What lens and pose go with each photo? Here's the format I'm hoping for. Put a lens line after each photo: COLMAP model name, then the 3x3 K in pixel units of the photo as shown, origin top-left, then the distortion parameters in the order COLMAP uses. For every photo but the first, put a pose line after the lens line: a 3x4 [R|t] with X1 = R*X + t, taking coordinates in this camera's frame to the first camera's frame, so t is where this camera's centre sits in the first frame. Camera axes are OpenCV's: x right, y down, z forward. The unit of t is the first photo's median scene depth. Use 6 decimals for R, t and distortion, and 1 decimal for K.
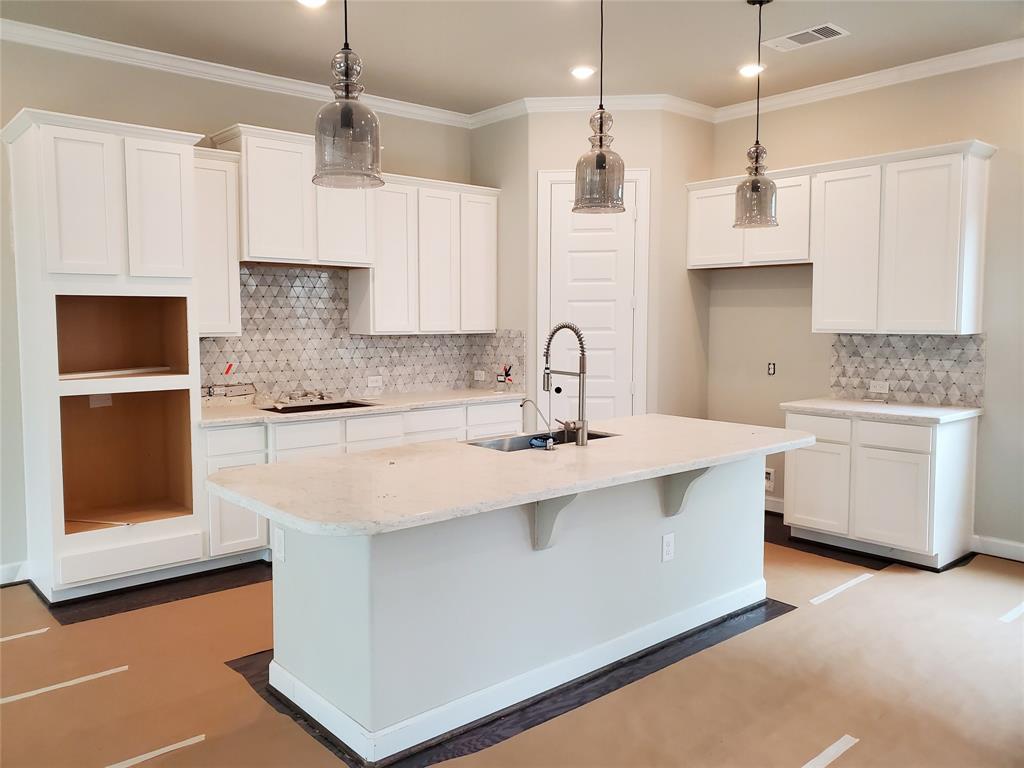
lens RADIAL K [[775.2, 0, 503.7], [0, 775.2, 375.6], [0, 0, 1]] dist [-0.004007, -0.006504]
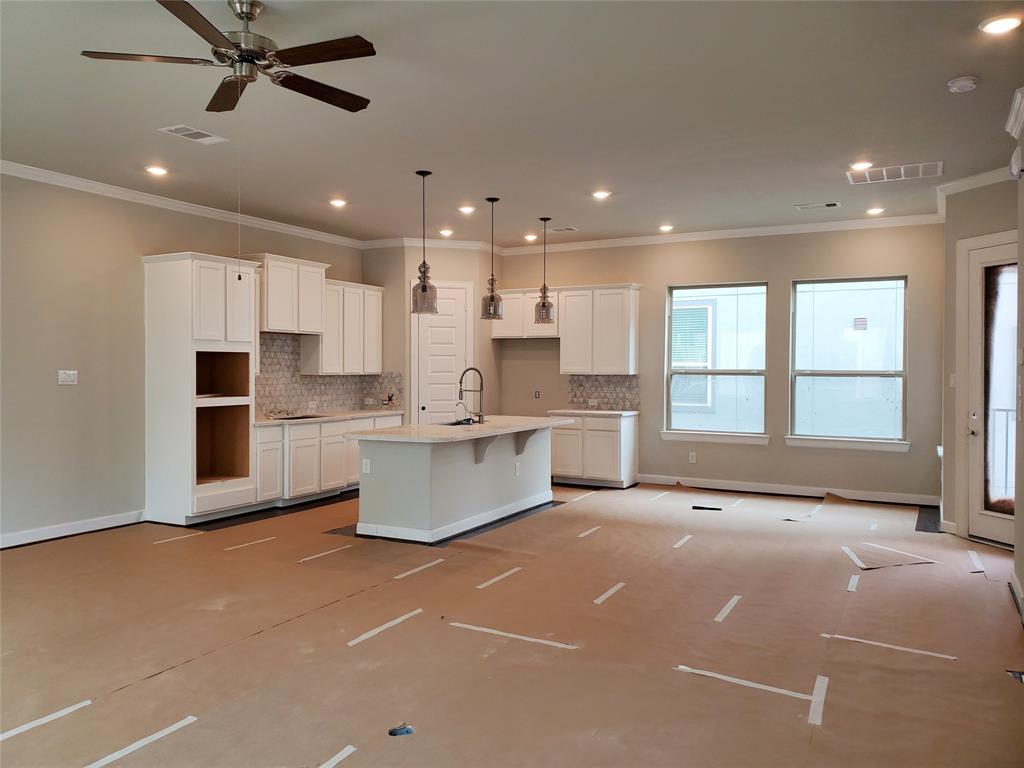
lens RADIAL K [[775.2, 0, 513.9], [0, 775.2, 382.7], [0, 0, 1]] dist [-0.004007, -0.006504]
pose [[0.925374, -0.002952, 0.379044, -0.444440], [0.022901, 0.998578, -0.048132, 0.056795], [-0.378363, 0.053221, 0.924126, -0.736723]]
